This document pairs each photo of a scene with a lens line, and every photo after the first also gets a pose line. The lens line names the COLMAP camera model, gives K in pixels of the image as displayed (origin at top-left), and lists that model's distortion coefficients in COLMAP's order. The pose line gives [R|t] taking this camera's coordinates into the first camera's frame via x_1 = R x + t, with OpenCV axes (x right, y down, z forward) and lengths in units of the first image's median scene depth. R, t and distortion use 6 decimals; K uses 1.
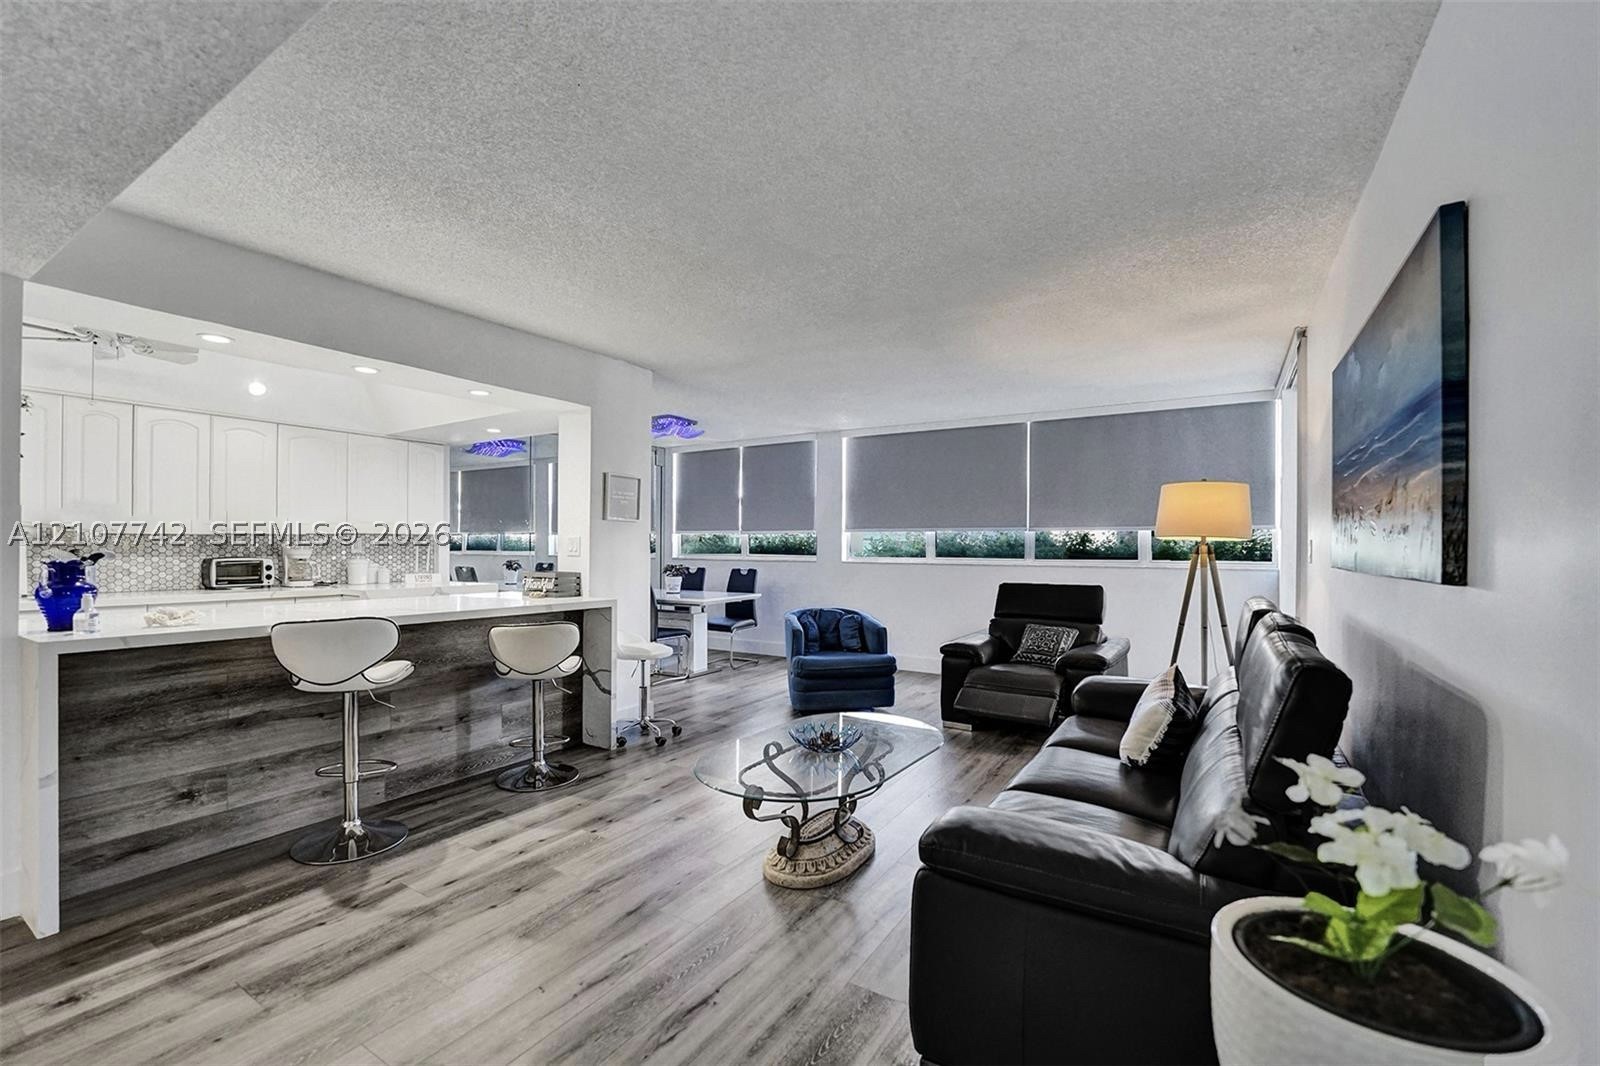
lens RADIAL K [[674.0, 0, 801.3], [0, 674.0, 525.1], [0, 0, 1]] dist [-0.013140, 0.006630]
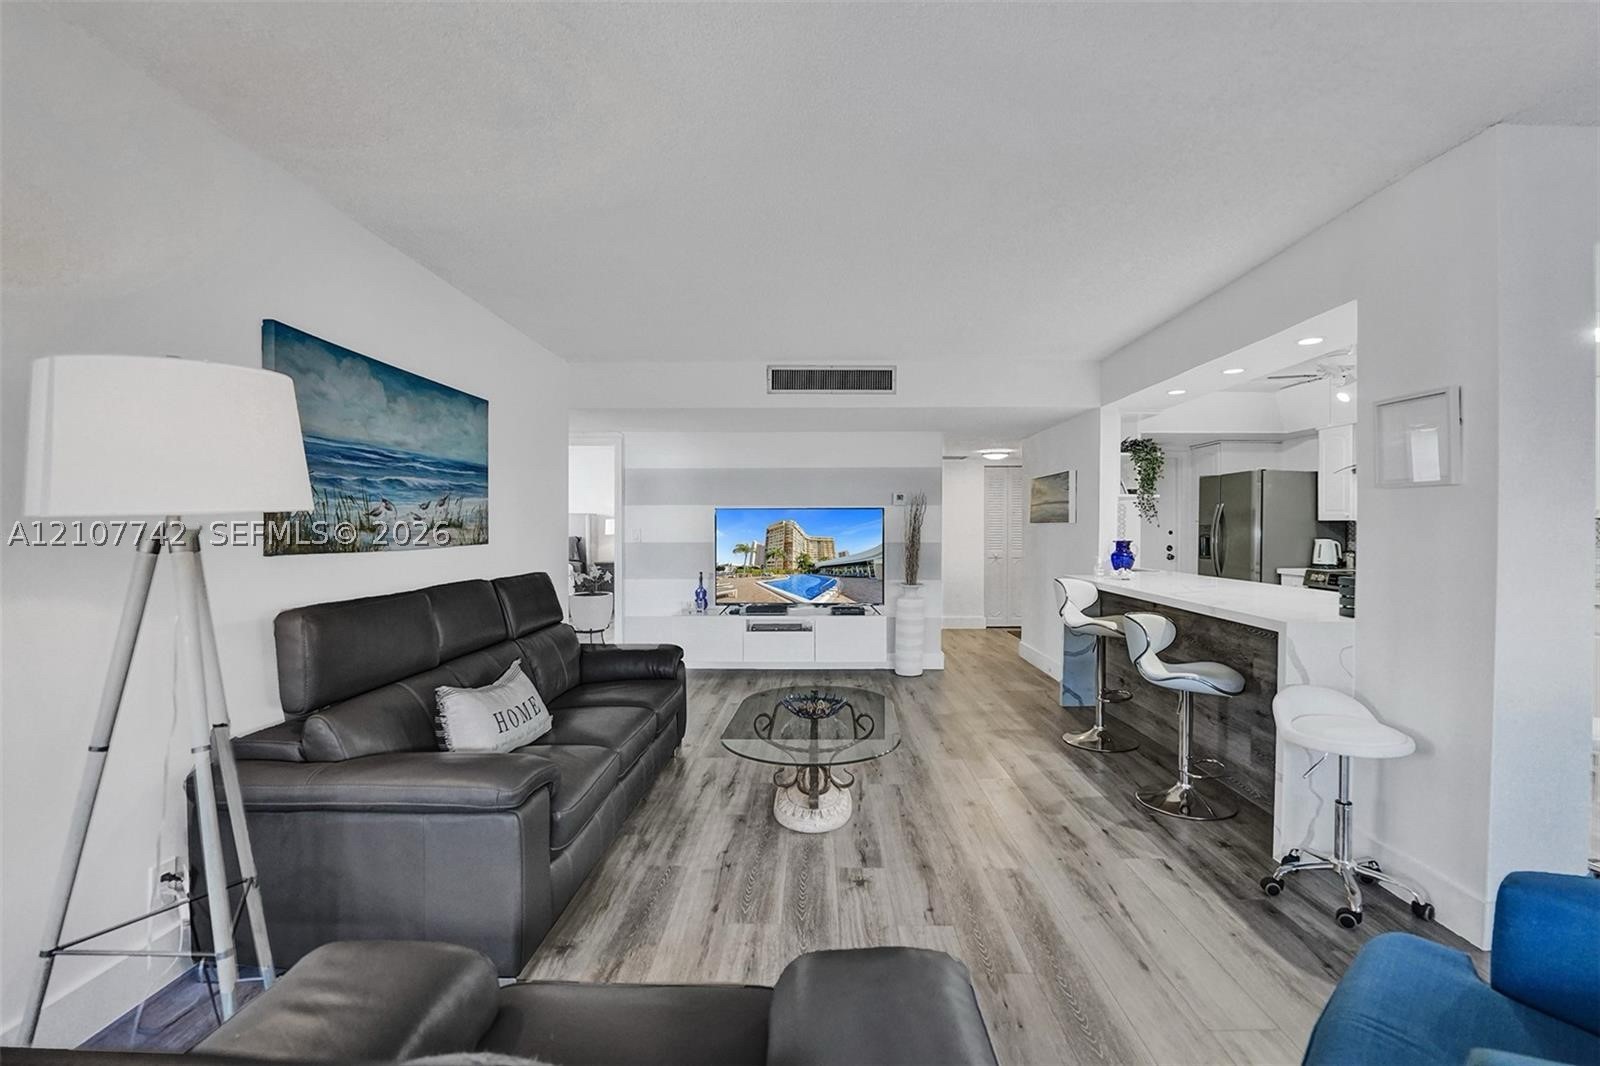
lens RADIAL K [[709.5, 0, 800.0], [0, 709.5, 533.0], [0, 0, 1]] dist [-0.020744, -0.000159]
pose [[-0.859798, 0.001159, -0.510634, 0.619225], [0.010749, 0.999817, -0.015829, 0.047691], [0.510522, -0.019099, -0.859653, 1.906705]]
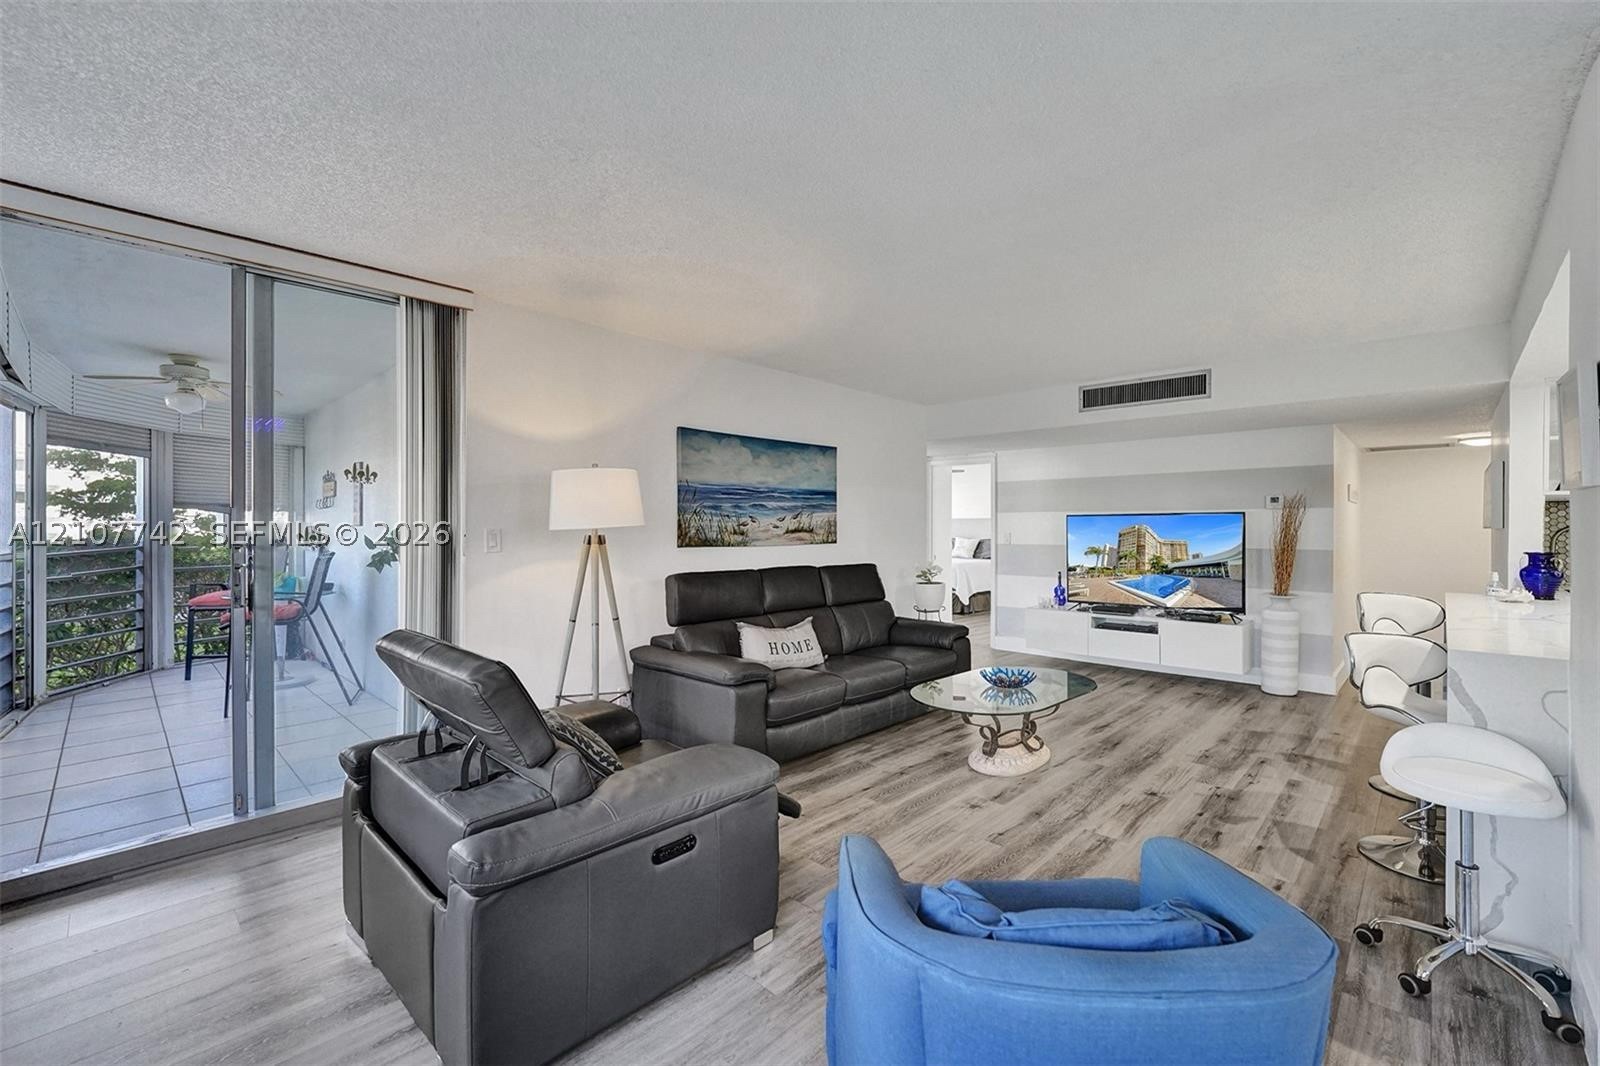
lens RADIAL K [[674.0, 0, 801.3], [0, 674.0, 525.1], [0, 0, 1]] dist [-0.013140, 0.006630]
pose [[-0.977564, -0.002529, 0.210625, 0.151012], [-0.009052, 0.999509, -0.030012, 0.047749], [-0.210446, -0.031245, -0.977106, 2.323523]]
